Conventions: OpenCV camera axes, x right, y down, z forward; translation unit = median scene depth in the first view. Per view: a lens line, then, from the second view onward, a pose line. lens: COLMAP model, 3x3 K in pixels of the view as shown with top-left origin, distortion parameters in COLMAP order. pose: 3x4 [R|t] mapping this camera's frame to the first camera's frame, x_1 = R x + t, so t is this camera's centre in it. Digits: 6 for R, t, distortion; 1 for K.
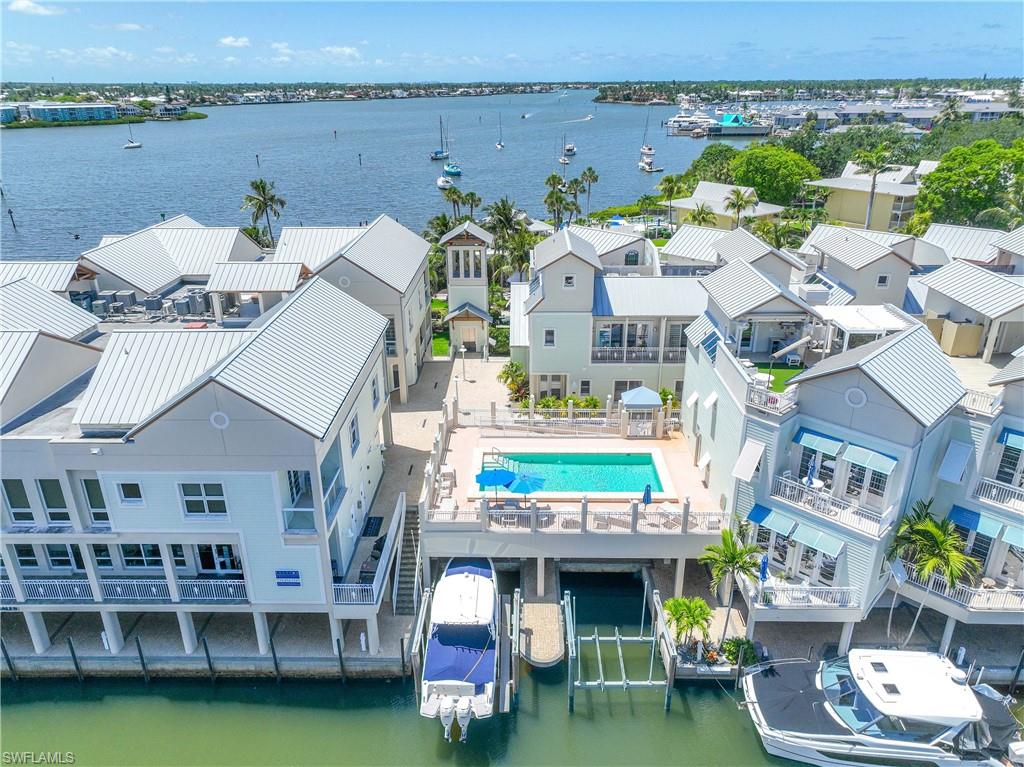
lens RADIAL K [[720.0, 0, 513.1], [0, 720.0, 389.7], [0, 0, 1]] dist [0.004759, 0.010986]
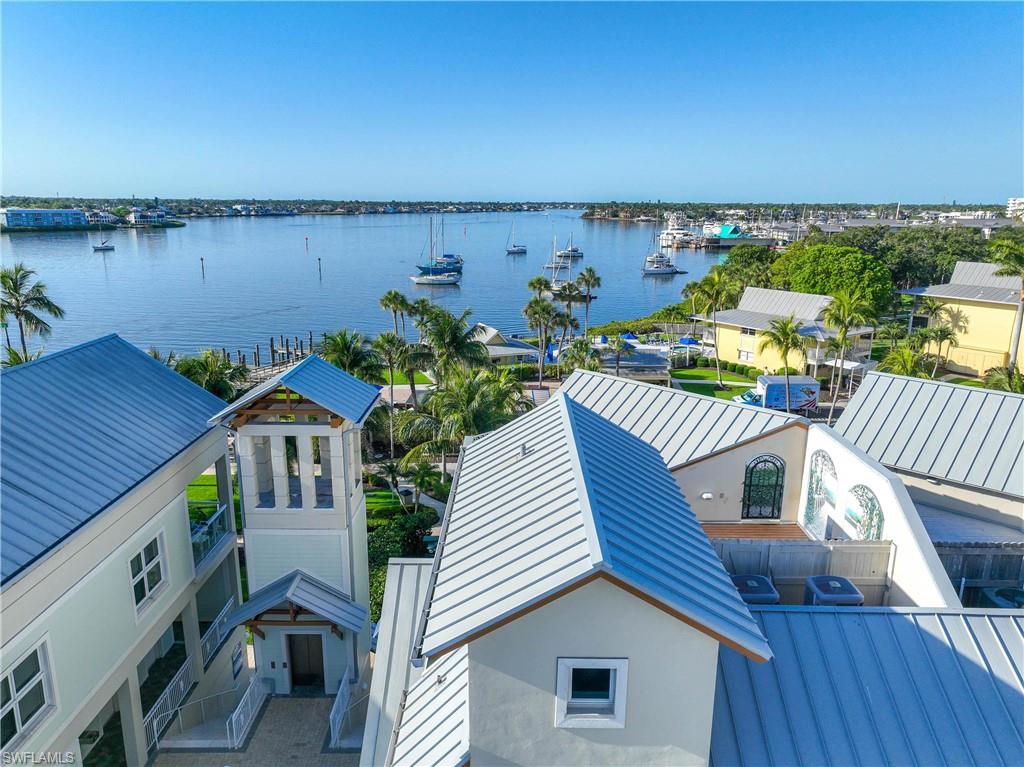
lens RADIAL K [[720.0, 0, 513.1], [0, 720.0, 389.7], [0, 0, 1]] dist [0.004759, 0.010986]
pose [[0.999837, 0.008688, 0.015819, 0.072814], [-0.006222, 0.988704, -0.149752, -0.283879], [-0.016941, 0.149629, 0.988597, 1.102947]]
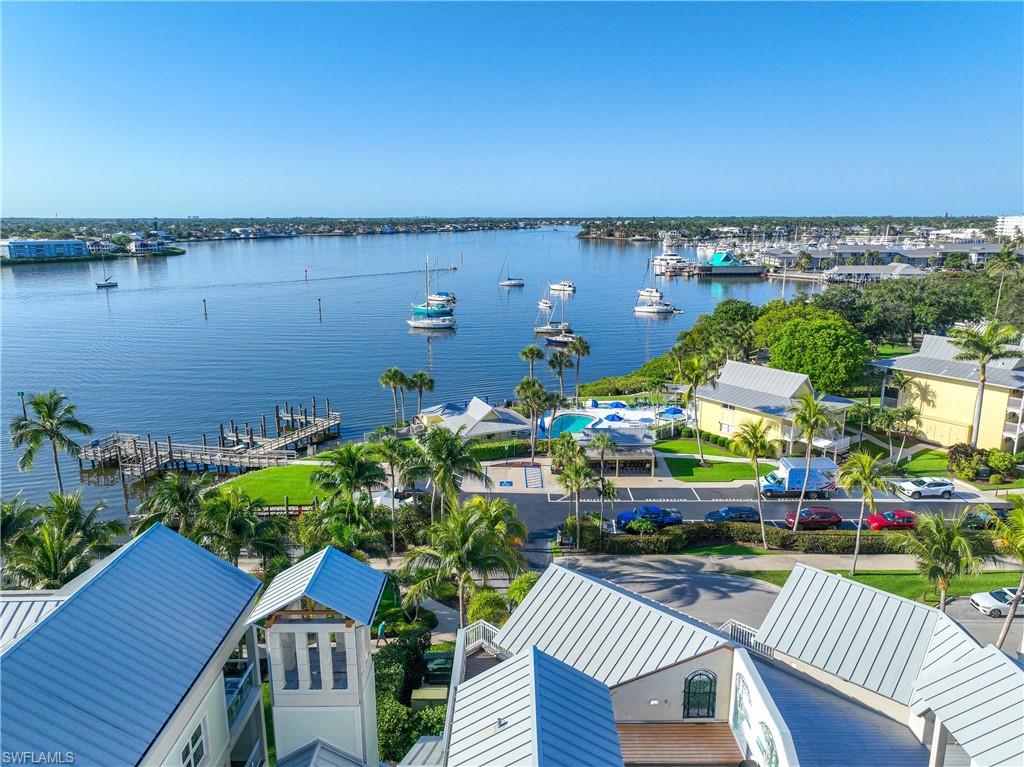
lens RADIAL K [[720.0, 0, 513.1], [0, 720.0, 389.7], [0, 0, 1]] dist [0.004759, 0.010986]
pose [[0.999842, -0.002382, 0.017616, 0.086450], [0.005299, 0.985862, -0.167477, -0.461399], [-0.016968, 0.167544, 0.985719, 0.943474]]
